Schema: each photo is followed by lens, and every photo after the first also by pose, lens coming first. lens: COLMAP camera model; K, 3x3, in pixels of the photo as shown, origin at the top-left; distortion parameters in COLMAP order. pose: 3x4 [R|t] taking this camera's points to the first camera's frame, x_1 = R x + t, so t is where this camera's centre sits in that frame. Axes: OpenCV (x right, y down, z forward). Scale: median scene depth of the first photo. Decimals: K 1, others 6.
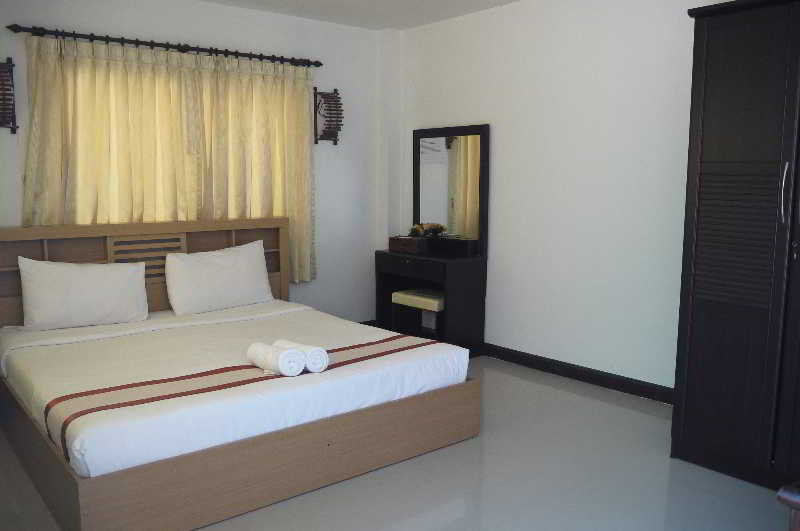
lens RADIAL K [[680.8, 0, 400.0], [0, 680.8, 265.5], [0, 0, 1]] dist [-0.049989, 0.048667]
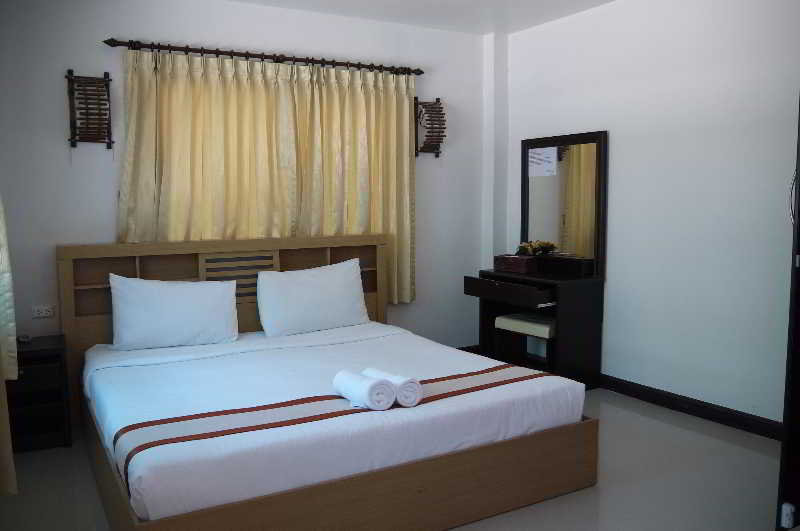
lens RADIAL K [[680.8, 0, 400.0], [0, 680.8, 265.5], [0, 0, 1]] dist [-0.049989, 0.048667]
pose [[0.987618, 0.004926, -0.156798, 0.002561], [-0.009785, 0.999495, -0.030232, 0.000732], [0.156570, 0.031392, 0.987168, 0.085179]]
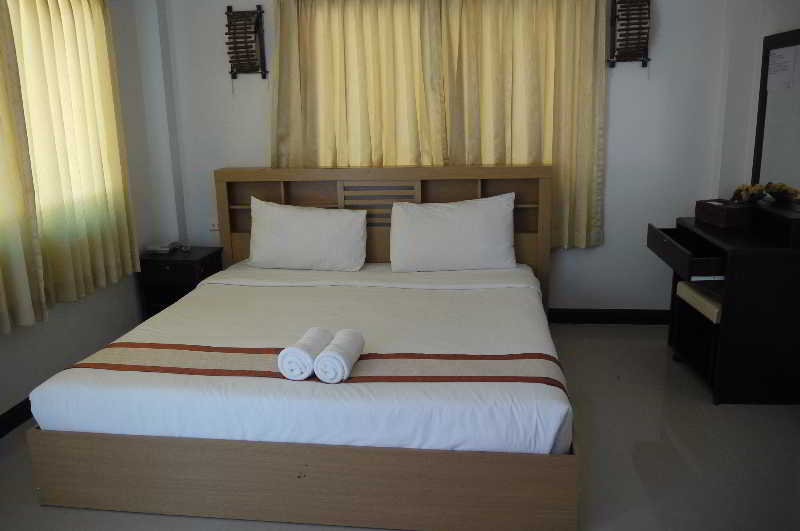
lens RADIAL K [[680.8, 0, 400.0], [0, 680.8, 265.5], [0, 0, 1]] dist [-0.049989, 0.048667]
pose [[0.683908, 0.150127, -0.713955, 0.334463], [-0.066699, 0.987367, 0.143727, -0.066380], [0.726513, -0.050677, 0.685282, 0.371925]]
